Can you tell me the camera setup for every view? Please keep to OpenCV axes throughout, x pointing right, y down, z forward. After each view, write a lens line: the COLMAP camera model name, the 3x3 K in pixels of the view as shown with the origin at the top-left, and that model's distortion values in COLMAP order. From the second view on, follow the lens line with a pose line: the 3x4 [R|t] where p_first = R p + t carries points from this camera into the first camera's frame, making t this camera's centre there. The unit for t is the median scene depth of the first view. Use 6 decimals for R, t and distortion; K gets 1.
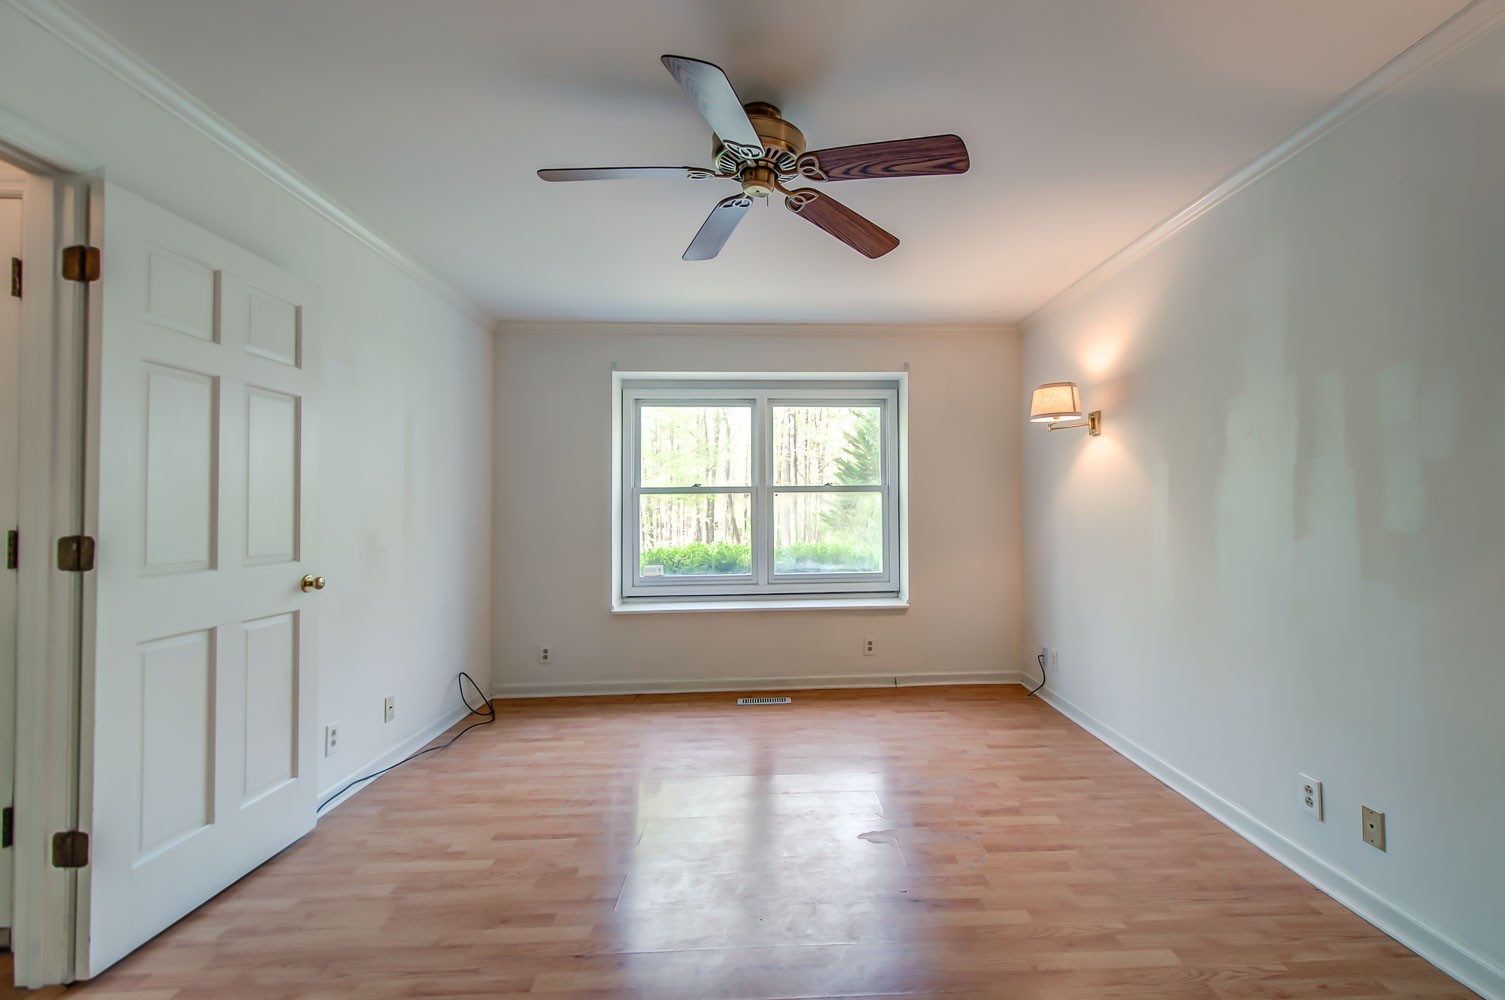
lens RADIAL K [[648.3, 0, 804.3], [0, 648.3, 505.0], [0, 0, 1]] dist [0.018077, -0.001108]
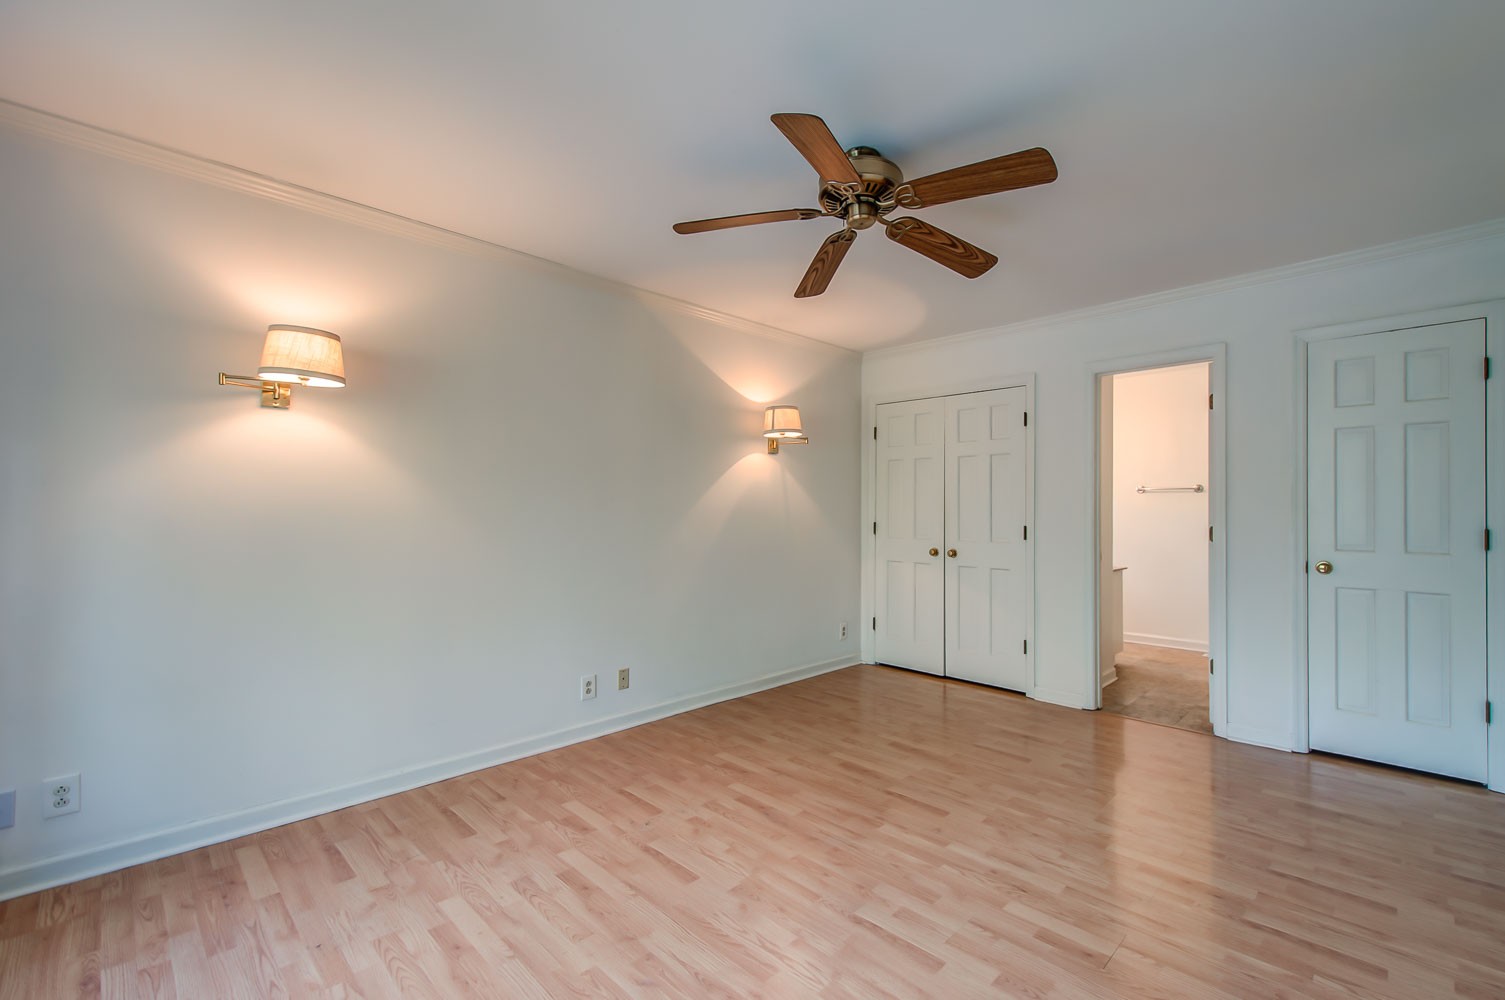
lens RADIAL K [[651.9, 0, 799.5], [0, 651.9, 522.0], [0, 0, 1]] dist [0.009503, -0.000063]
pose [[-0.683933, -0.009691, 0.729480, -0.473477], [-0.003642, 0.999945, 0.009869, 0.010604], [-0.729536, 0.004093, -0.683930, 1.076783]]
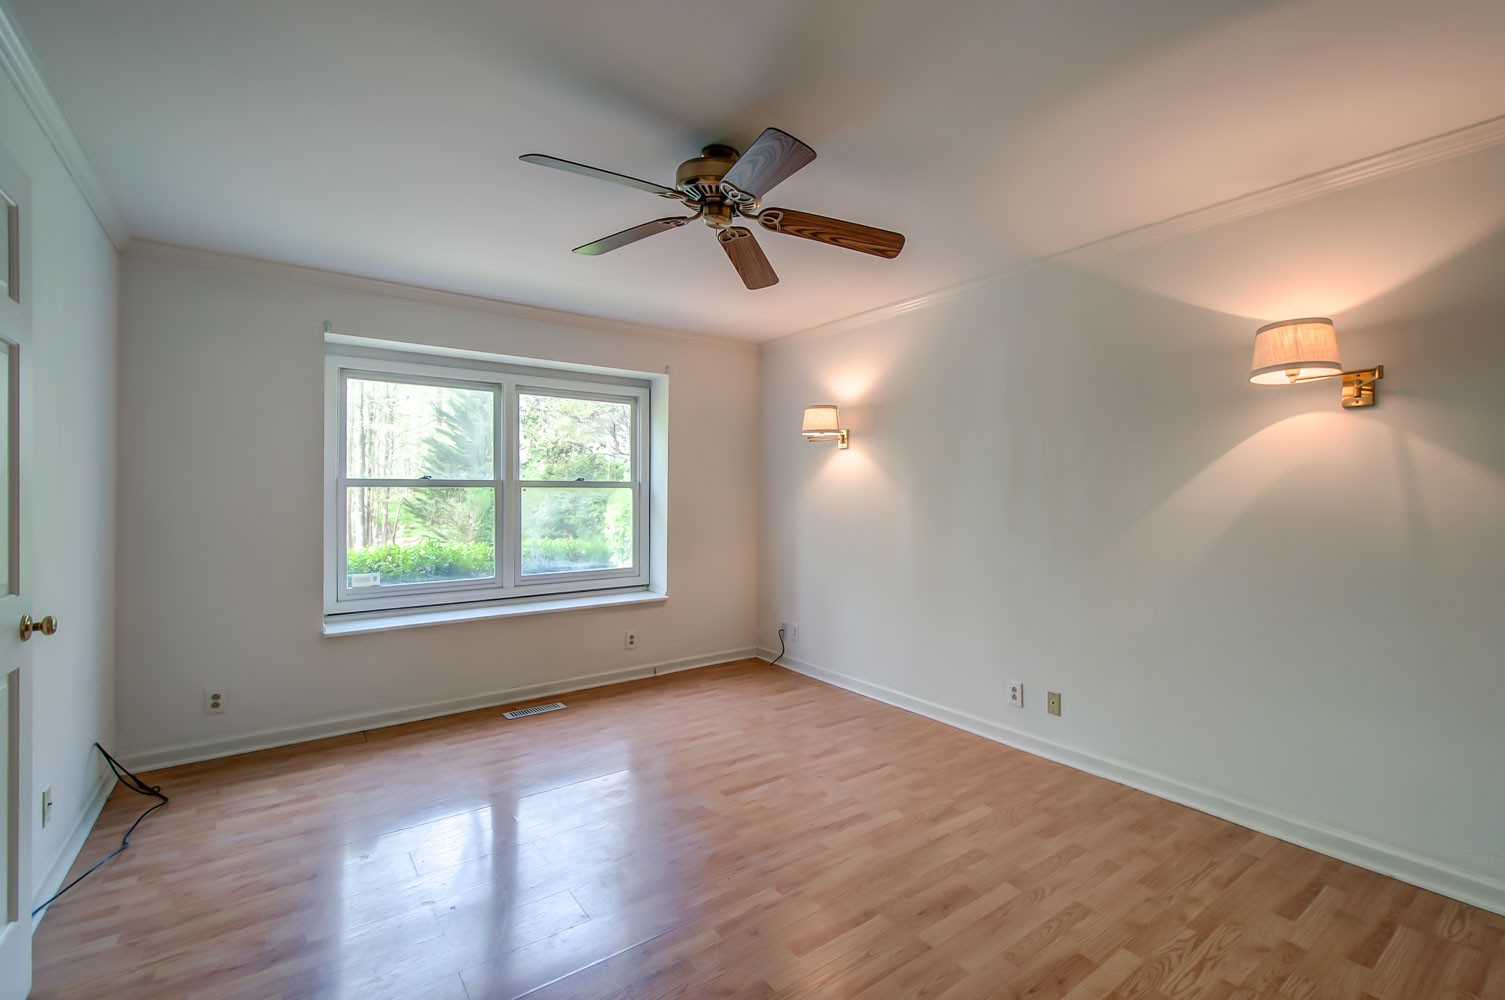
lens RADIAL K [[658.0, 0, 800.4], [0, 658.0, 505.3], [0, 0, 1]] dist [0.019605, -0.005987]
pose [[0.823440, 0.001027, 0.567403, -0.344249], [-0.010944, 0.999841, 0.014073, -0.015256], [-0.567298, -0.017798, 0.823320, -0.000989]]
